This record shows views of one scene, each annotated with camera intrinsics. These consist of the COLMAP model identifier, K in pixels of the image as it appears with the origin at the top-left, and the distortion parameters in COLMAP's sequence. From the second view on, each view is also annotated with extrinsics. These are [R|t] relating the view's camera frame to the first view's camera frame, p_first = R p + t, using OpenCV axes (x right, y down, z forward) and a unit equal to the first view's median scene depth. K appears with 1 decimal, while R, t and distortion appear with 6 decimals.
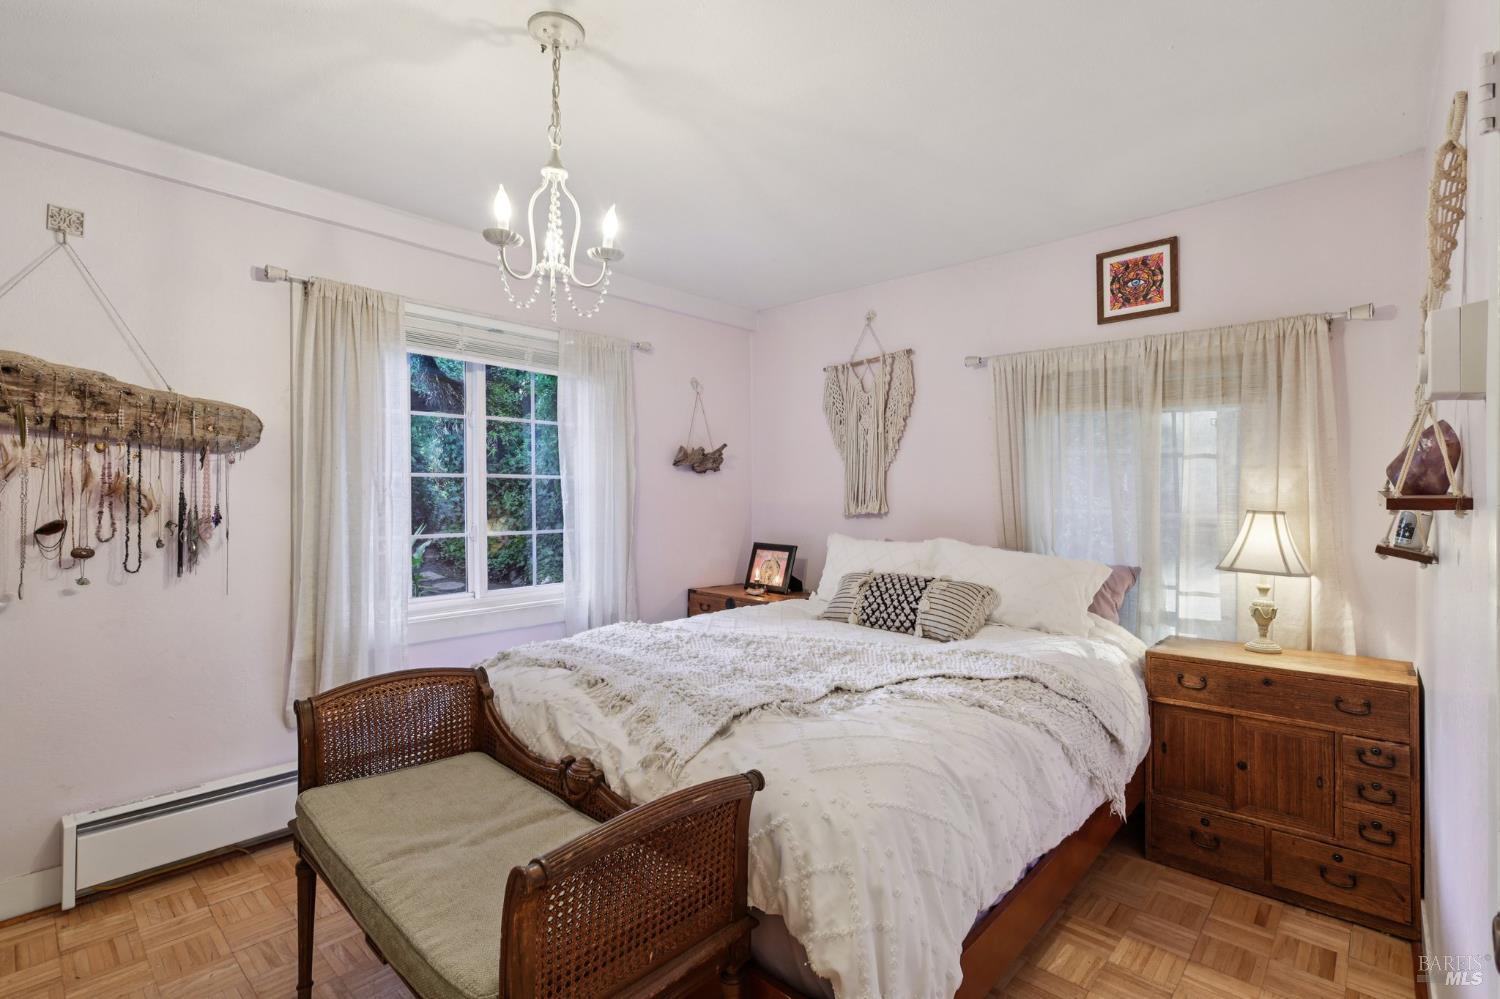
lens RADIAL K [[697.1, 0, 746.5], [0, 697.1, 488.2], [0, 0, 1]] dist [-0.001547, 0.002653]
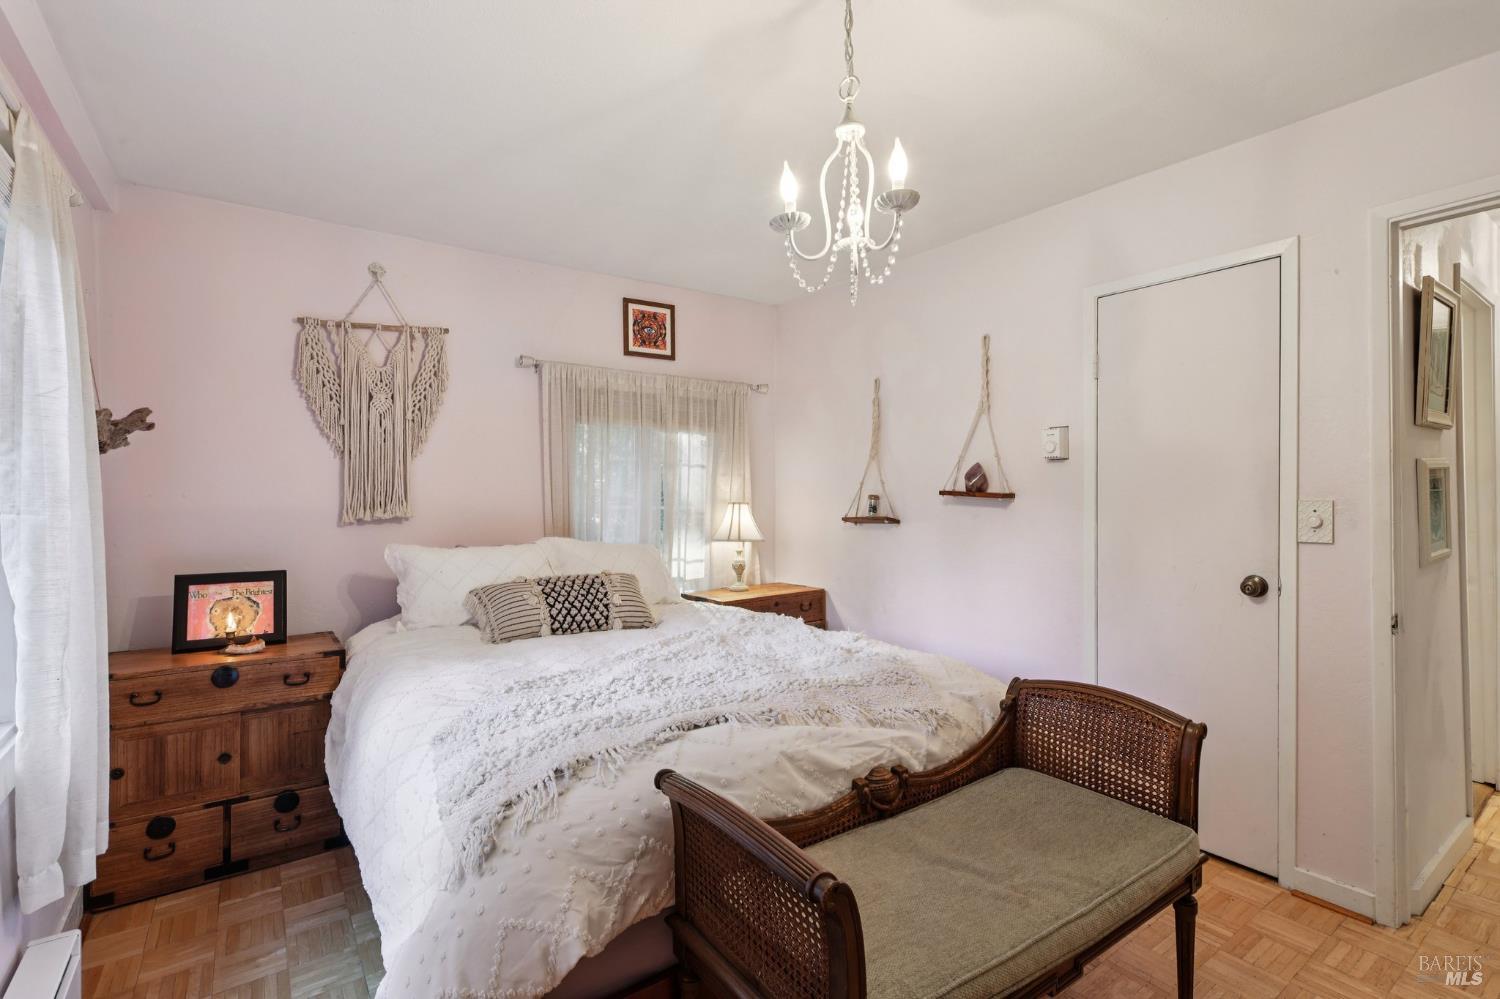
lens RADIAL K [[697.1, 0, 748.4], [0, 697.1, 500.0], [0, 0, 1]] dist [-0.001547, 0.002653]
pose [[0.196382, -0.016201, 0.980394, -0.699773], [-0.004577, 0.999837, 0.017439, -0.001086], [-0.980517, -0.007912, 0.196276, 0.569705]]
